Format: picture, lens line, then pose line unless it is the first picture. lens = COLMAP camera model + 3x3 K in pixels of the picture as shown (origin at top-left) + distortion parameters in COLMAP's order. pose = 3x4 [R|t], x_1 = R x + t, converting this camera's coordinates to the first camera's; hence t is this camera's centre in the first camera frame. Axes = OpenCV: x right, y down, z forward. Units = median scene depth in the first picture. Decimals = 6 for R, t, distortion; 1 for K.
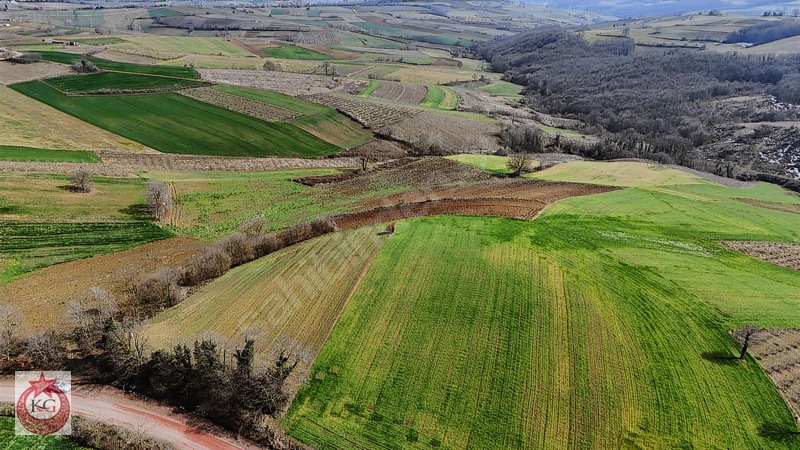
lens RADIAL K [[578.6, 0, 402.3], [0, 578.6, 244.1], [0, 0, 1]] dist [0.071465, -0.064368]
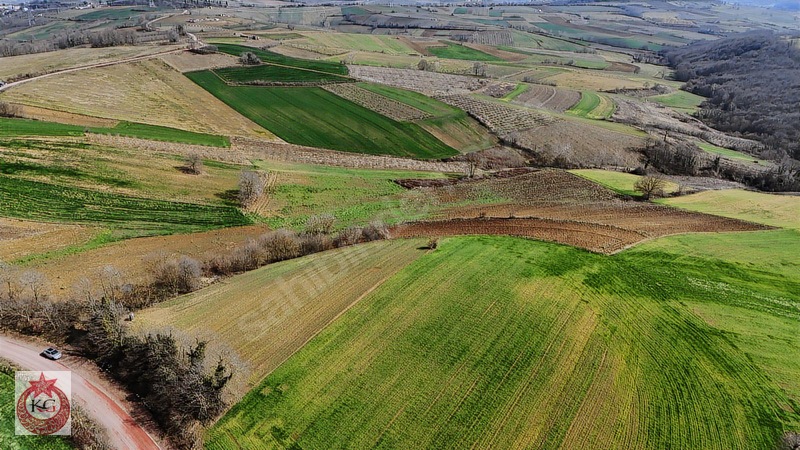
lens RADIAL K [[578.6, 0, 402.3], [0, 578.6, 244.1], [0, 0, 1]] dist [0.071465, -0.064368]
pose [[0.952661, 0.128307, -0.275633, 0.083980], [-0.128025, 0.991587, 0.019097, -0.016893], [0.275764, 0.017094, 0.961073, 0.035364]]
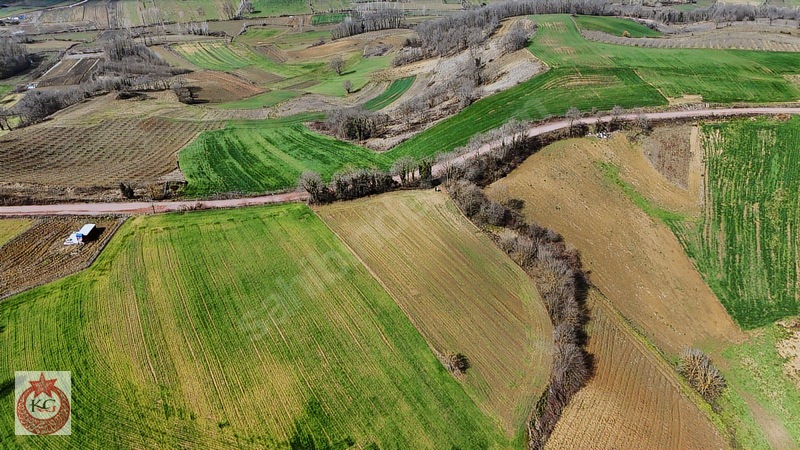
lens RADIAL K [[580.8, 0, 402.0], [0, 580.8, 237.3], [0, 0, 1]] dist [0.067034, -0.059198]
pose [[-0.750656, 0.349498, -0.560684, 0.155818], [-0.264404, 0.618800, 0.739714, -0.265861], [0.605480, 0.703518, -0.372098, 0.486765]]
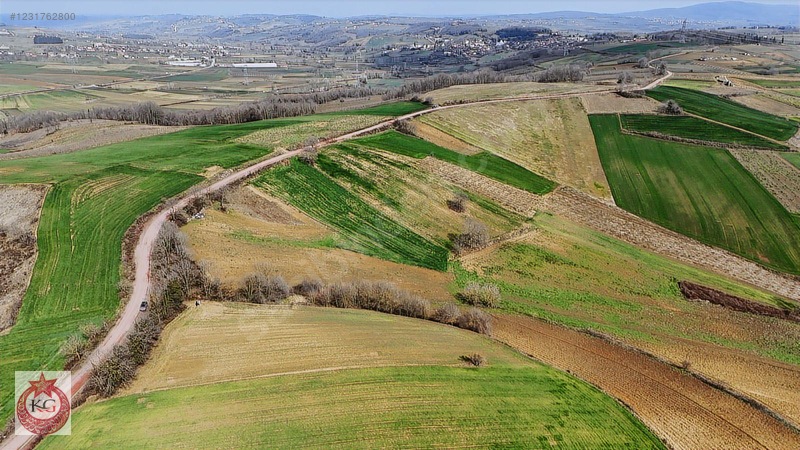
lens RADIAL K [[578.6, 0, 402.3], [0, 578.6, 244.1], [0, 0, 1]] dist [0.071465, -0.064368]
pose [[0.371157, 0.350632, -0.859825, 0.245413], [-0.386966, 0.900136, 0.200031, -0.124652], [0.844097, 0.258481, 0.469774, 0.222198]]
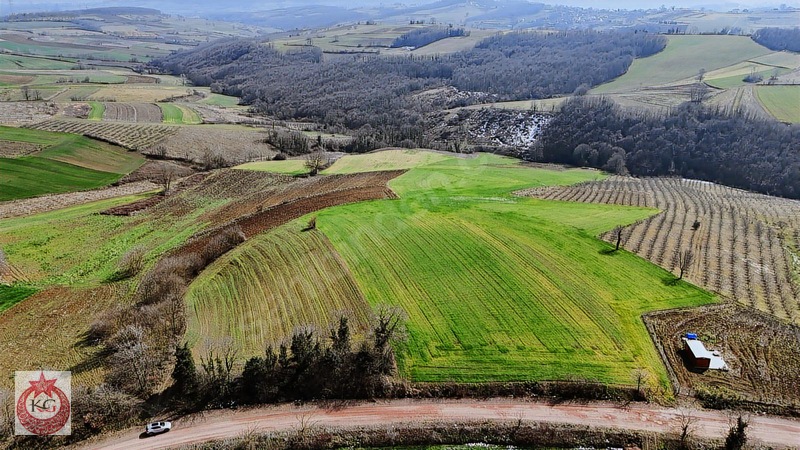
lens RADIAL K [[578.6, 0, 402.3], [0, 578.6, 244.1], [0, 0, 1]] dist [0.071465, -0.064368]
pose [[0.851350, -0.211910, 0.479893, -0.173755], [0.221116, 0.974505, 0.038050, 0.002809], [-0.475721, 0.073718, 0.876501, -0.003665]]
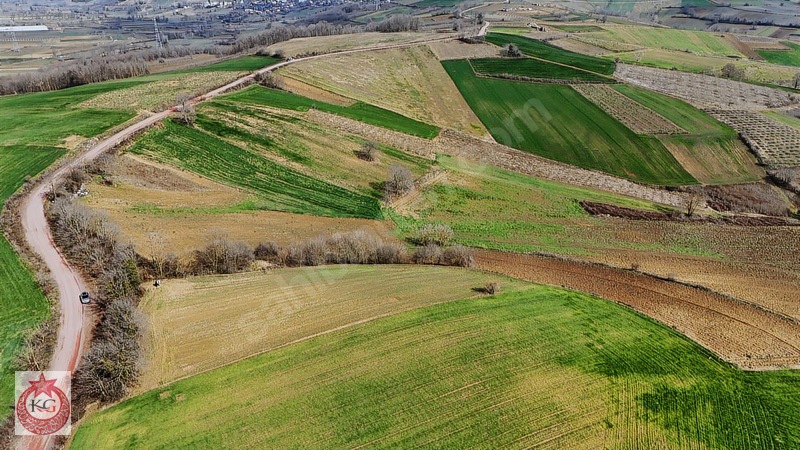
lens RADIAL K [[578.6, 0, 402.3], [0, 578.6, 244.1], [0, 0, 1]] dist [0.071465, -0.064368]
pose [[0.655482, 0.327669, -0.680424, 0.182157], [-0.315741, 0.937353, 0.147231, -0.070496], [0.686040, 0.118331, 0.717876, 0.151531]]
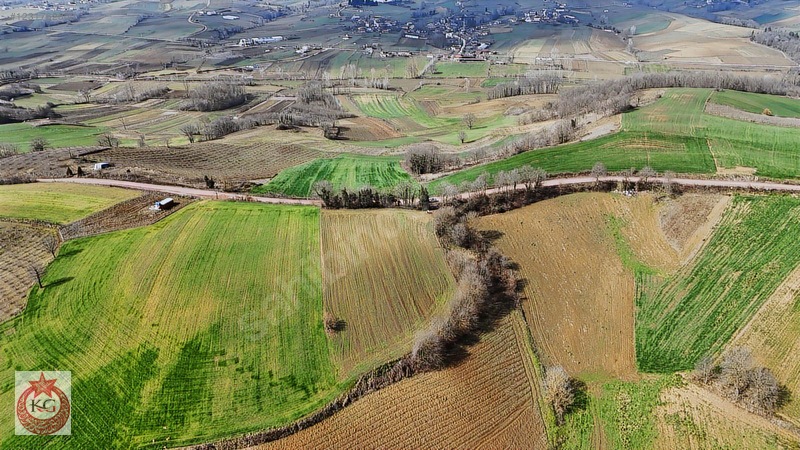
lens RADIAL K [[578.6, 0, 402.3], [0, 578.6, 244.1], [0, 0, 1]] dist [0.071465, -0.064368]
pose [[-0.936239, 0.162470, -0.311545, 0.055492], [-0.134771, 0.652803, 0.745443, -0.331268], [0.324489, 0.739900, -0.589283, 0.635351]]
